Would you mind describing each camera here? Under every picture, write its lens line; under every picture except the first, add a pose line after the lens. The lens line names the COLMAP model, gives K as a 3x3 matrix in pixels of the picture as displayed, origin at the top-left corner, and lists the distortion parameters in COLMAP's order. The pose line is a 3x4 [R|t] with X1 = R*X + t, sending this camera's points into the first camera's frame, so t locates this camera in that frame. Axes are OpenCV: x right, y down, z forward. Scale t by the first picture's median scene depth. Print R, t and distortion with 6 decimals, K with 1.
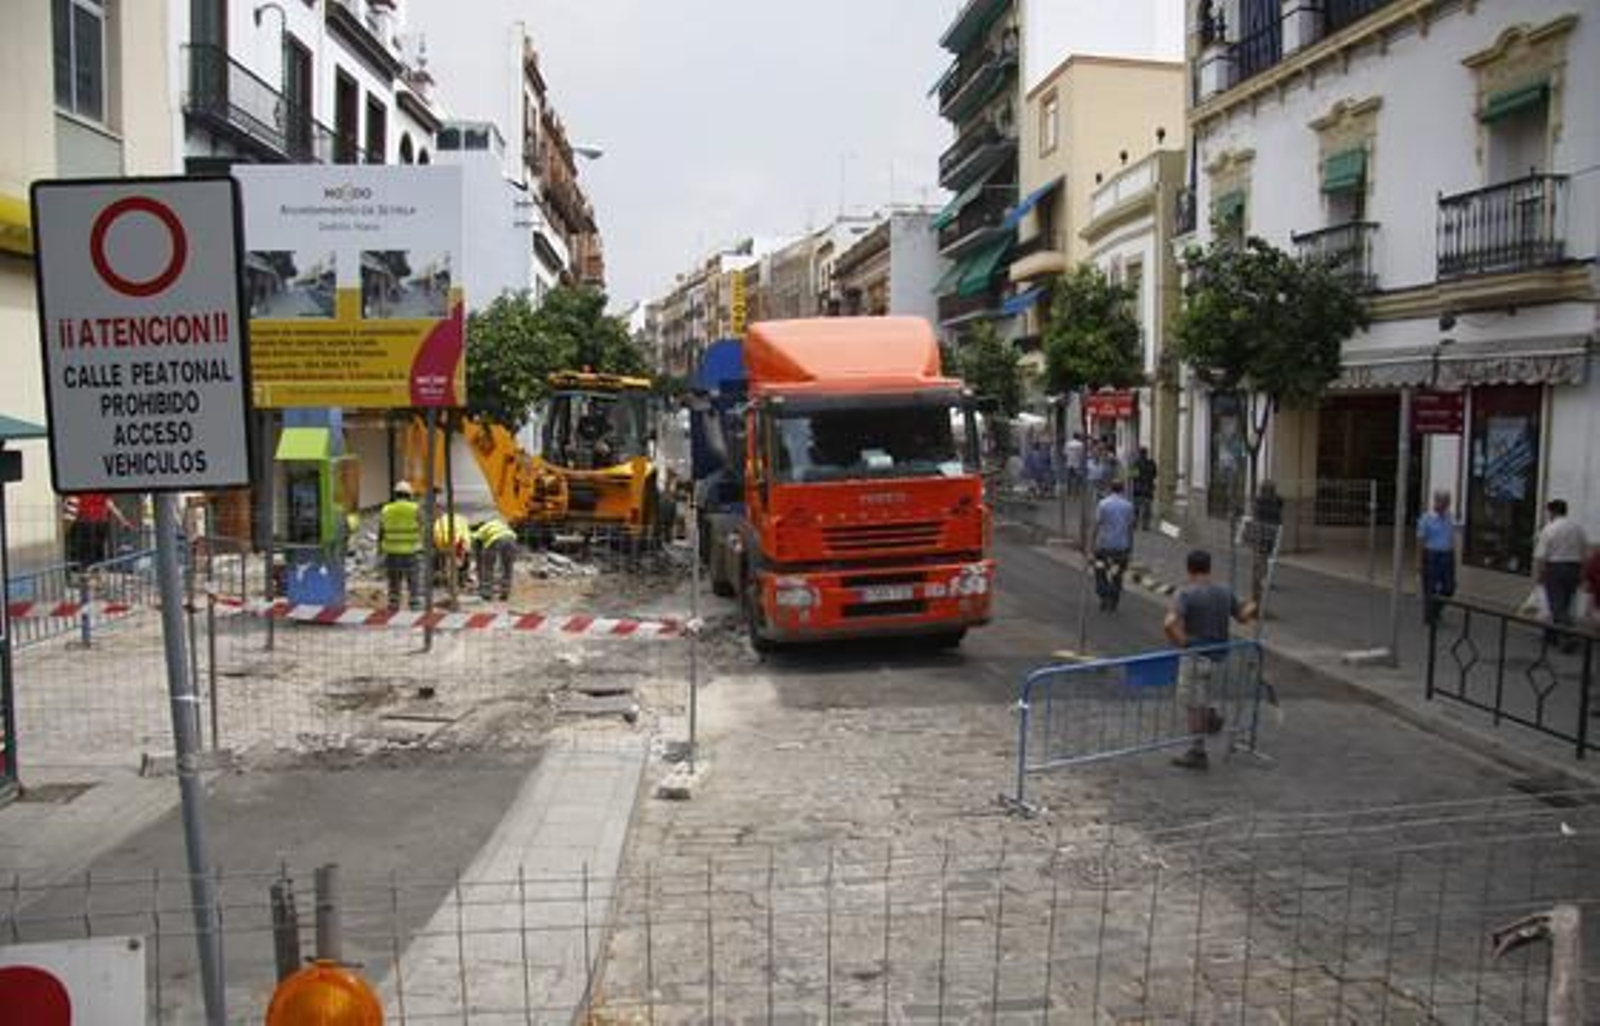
lens RADIAL K [[1267.0, 0, 811.7], [0, 1267.0, 521.0], [0, 0, 1]] dist [-0.153915, 0.057574]
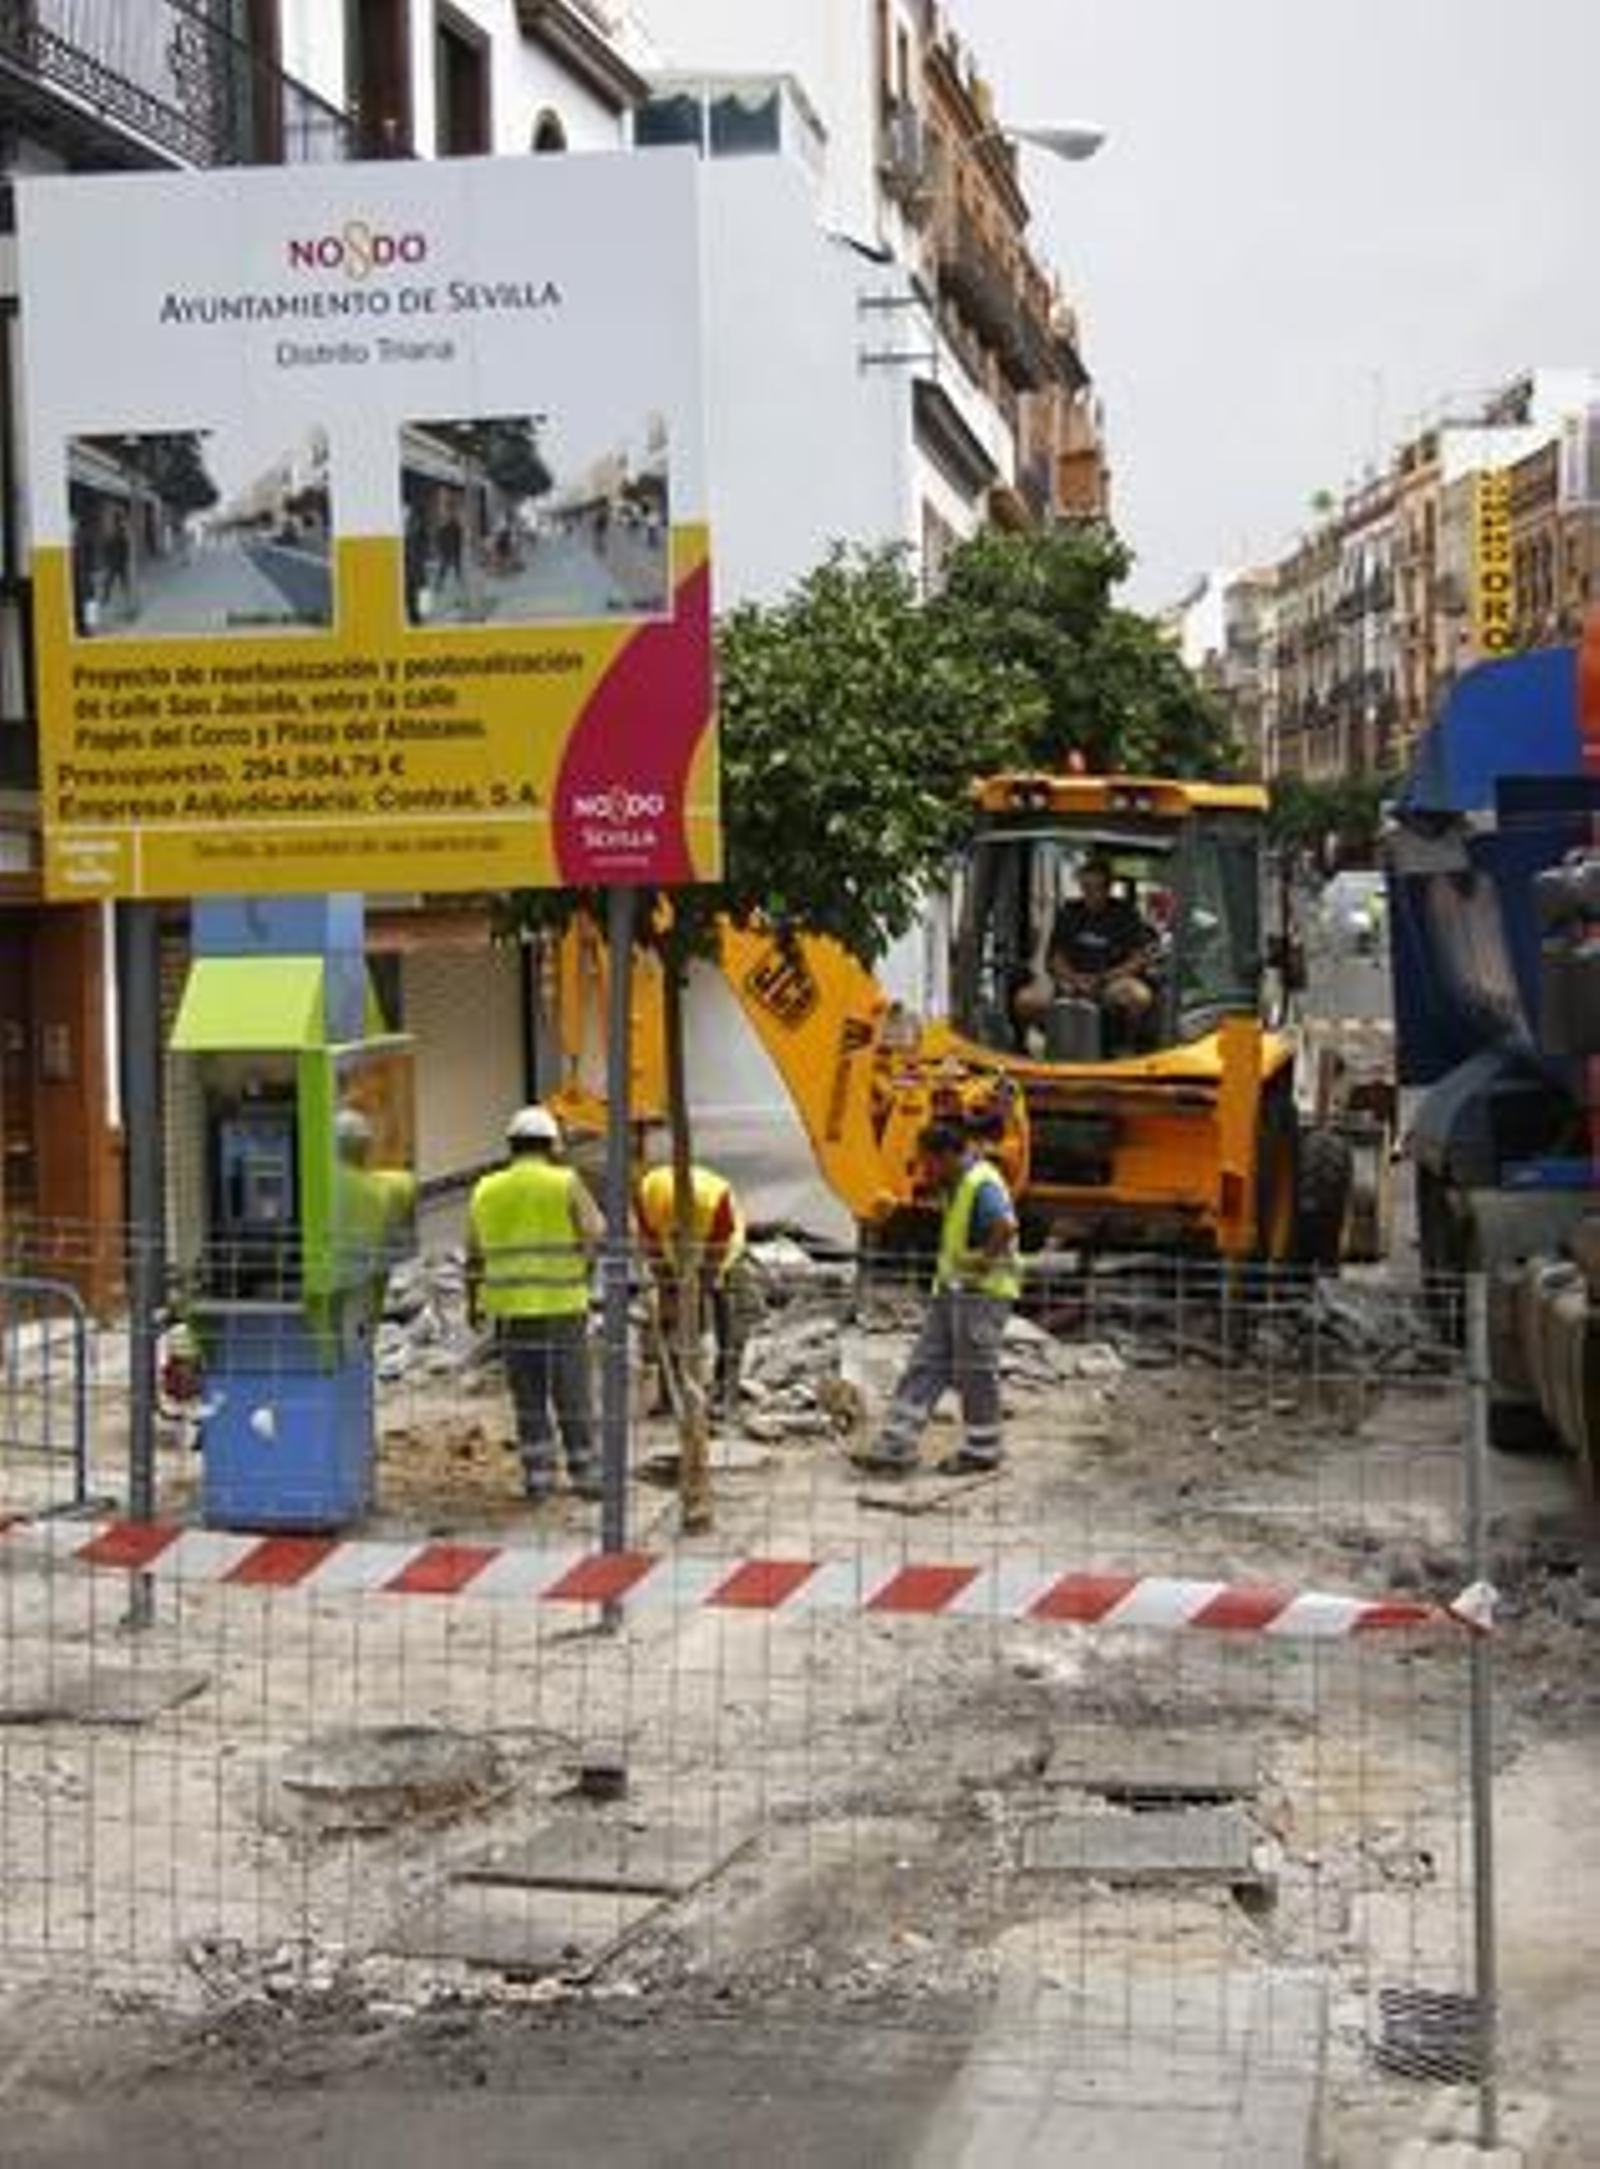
lens RADIAL K [[3510.4, 0, 836.8], [0, 3510.4, 932.7], [0, 0, 1]] dist [0.142992, 0.000000]
pose [[0.970537, -0.027307, -0.239400, -0.018389], [0.010044, 0.997279, -0.073037, -0.007431], [0.240743, 0.068481, 0.968170, 0.079409]]
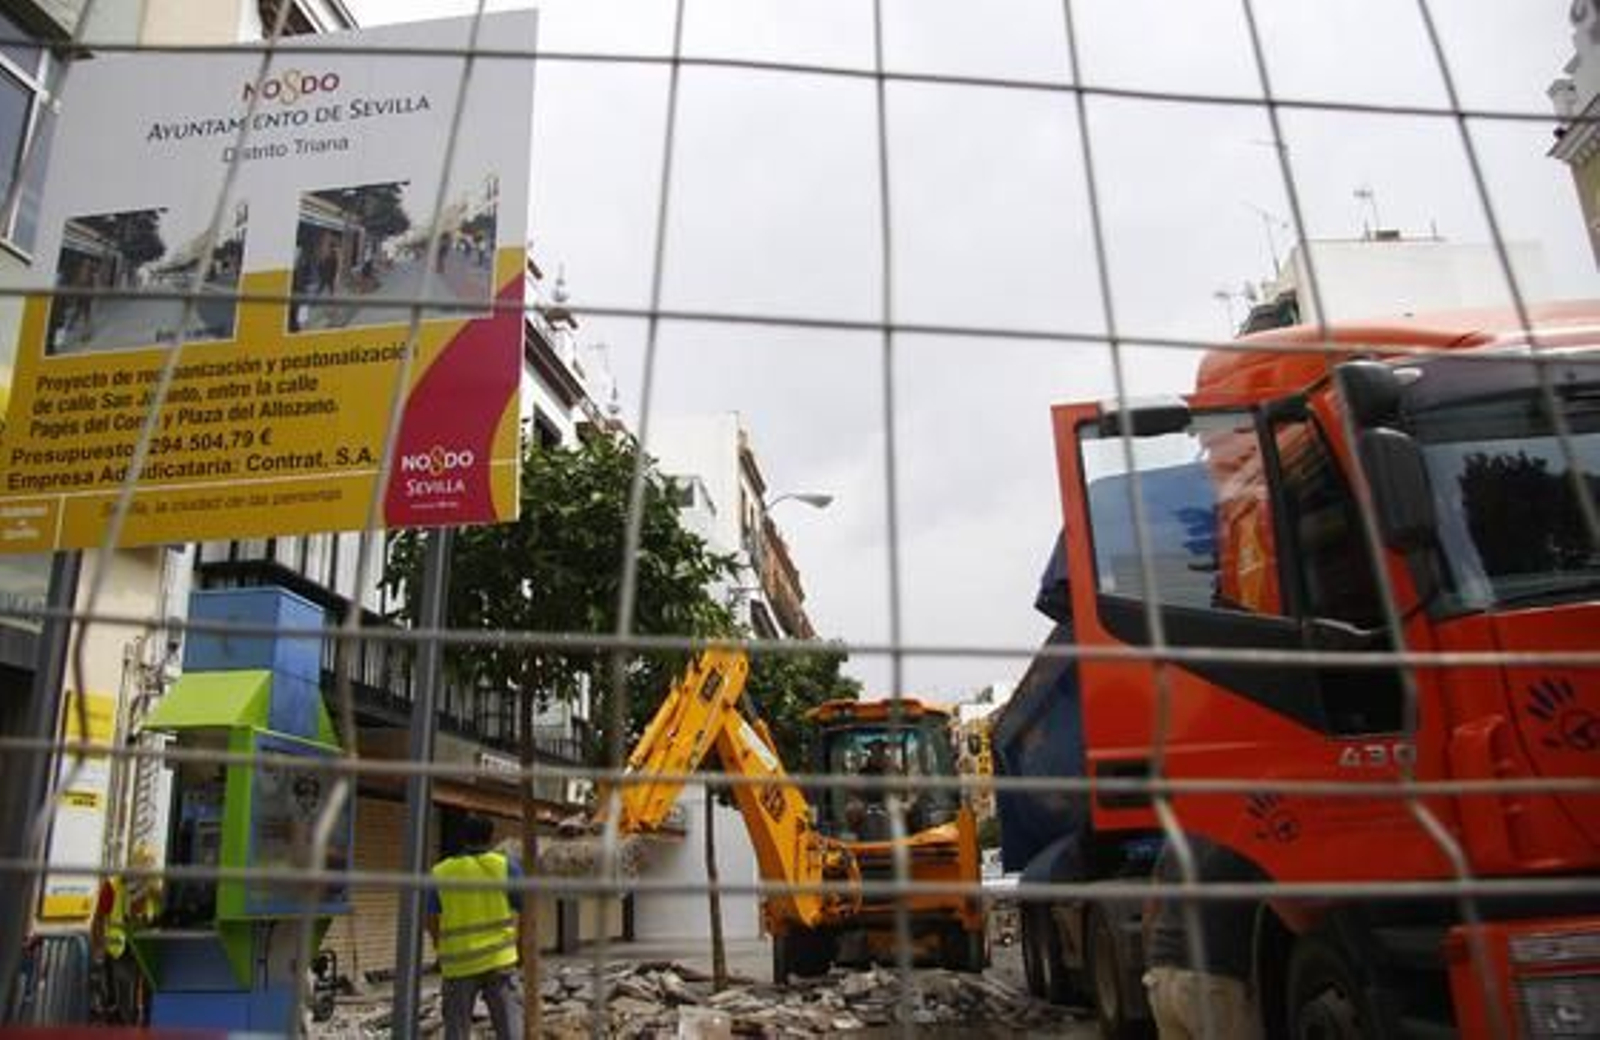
lens RADIAL K [[1256.3, 0, 811.4], [0, 1256.3, 513.8], [0, 0, 1]] dist [-0.158738, 0.098786]
pose [[0.981971, -0.094065, -0.163967, -0.089605], [0.025574, 0.925533, -0.377802, 0.037543], [0.187295, 0.366798, 0.911252, 0.476029]]
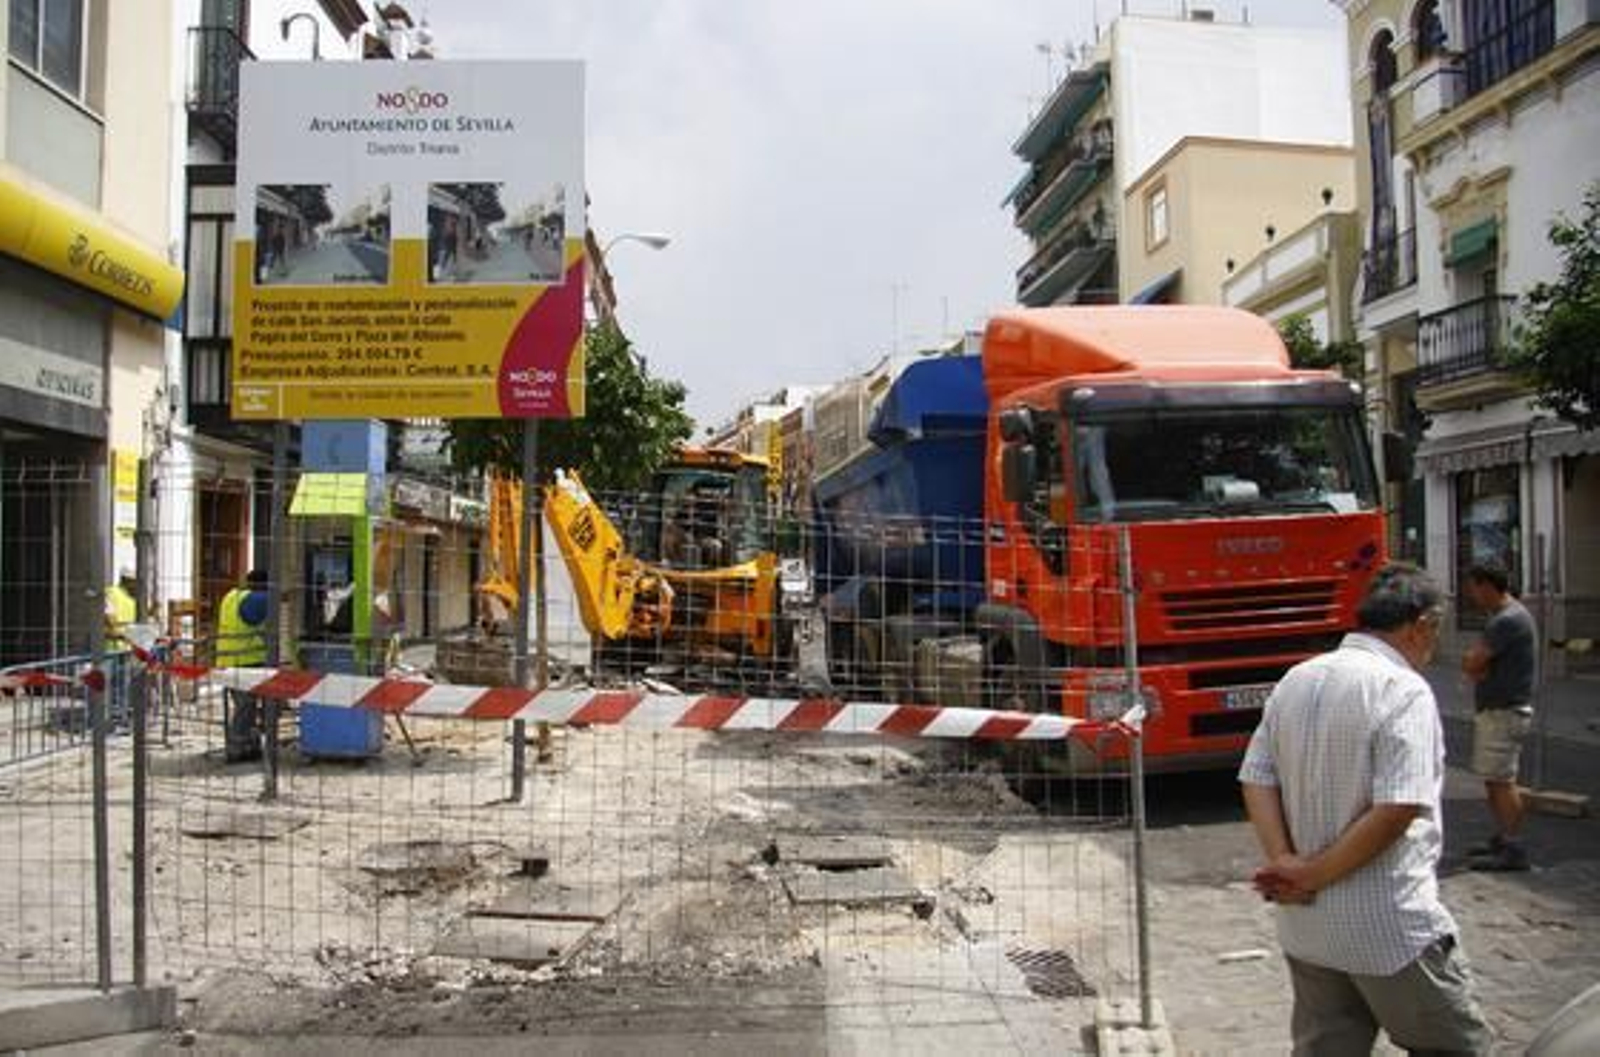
lens RADIAL K [[1280.7, 0, 789.9], [0, 1280.7, 532.1], [0, 0, 1]] dist [-0.135898, 0.023497]
pose [[0.999495, -0.012489, -0.029211, -0.108113], [0.008790, 0.992310, -0.123469, 0.035547], [0.030529, 0.123150, 0.991918, 0.252808]]
